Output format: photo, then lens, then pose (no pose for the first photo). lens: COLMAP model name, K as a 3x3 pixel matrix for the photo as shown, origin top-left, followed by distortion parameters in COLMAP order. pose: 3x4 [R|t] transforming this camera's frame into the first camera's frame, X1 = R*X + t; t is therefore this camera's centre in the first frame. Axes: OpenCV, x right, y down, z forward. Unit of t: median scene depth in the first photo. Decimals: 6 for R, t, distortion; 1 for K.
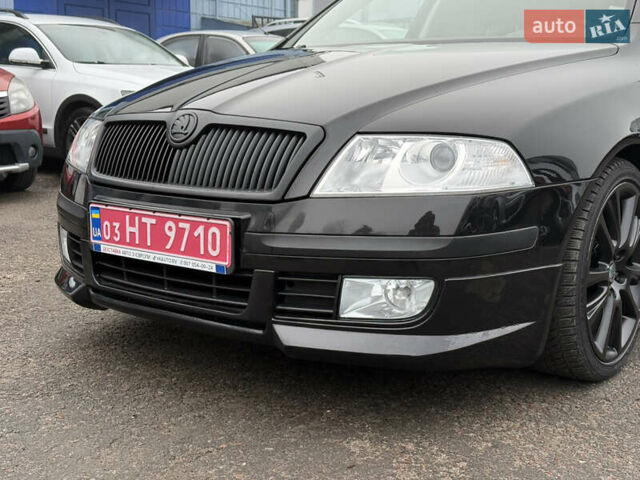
lens RADIAL K [[938.5, 0, 307.3], [0, 938.5, 243.4], [0, 0, 1]] dist [0.147102, 0.000000]
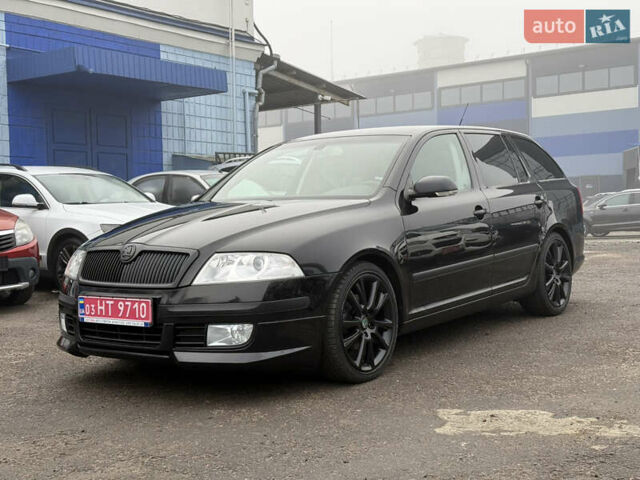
lens RADIAL K [[938.5, 0, 314.4], [0, 938.5, 222.4], [0, 0, 1]] dist [0.147102, 0.000000]
pose [[0.999087, -0.033195, 0.026881, 0.196370], [0.036720, 0.988967, -0.143514, 0.104658], [-0.021820, 0.144370, 0.989283, -0.911371]]
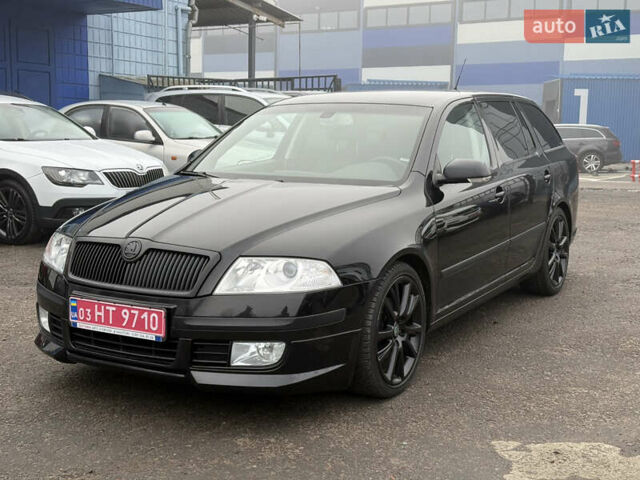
lens RADIAL K [[938.5, 0, 325.0], [0, 938.5, 239.8], [0, 0, 1]] dist [0.147102, 0.000000]
pose [[0.991095, -0.011152, 0.132686, -0.018258], [0.015638, 0.999339, -0.032818, -0.082533], [-0.132232, 0.034601, 0.990615, -0.657550]]
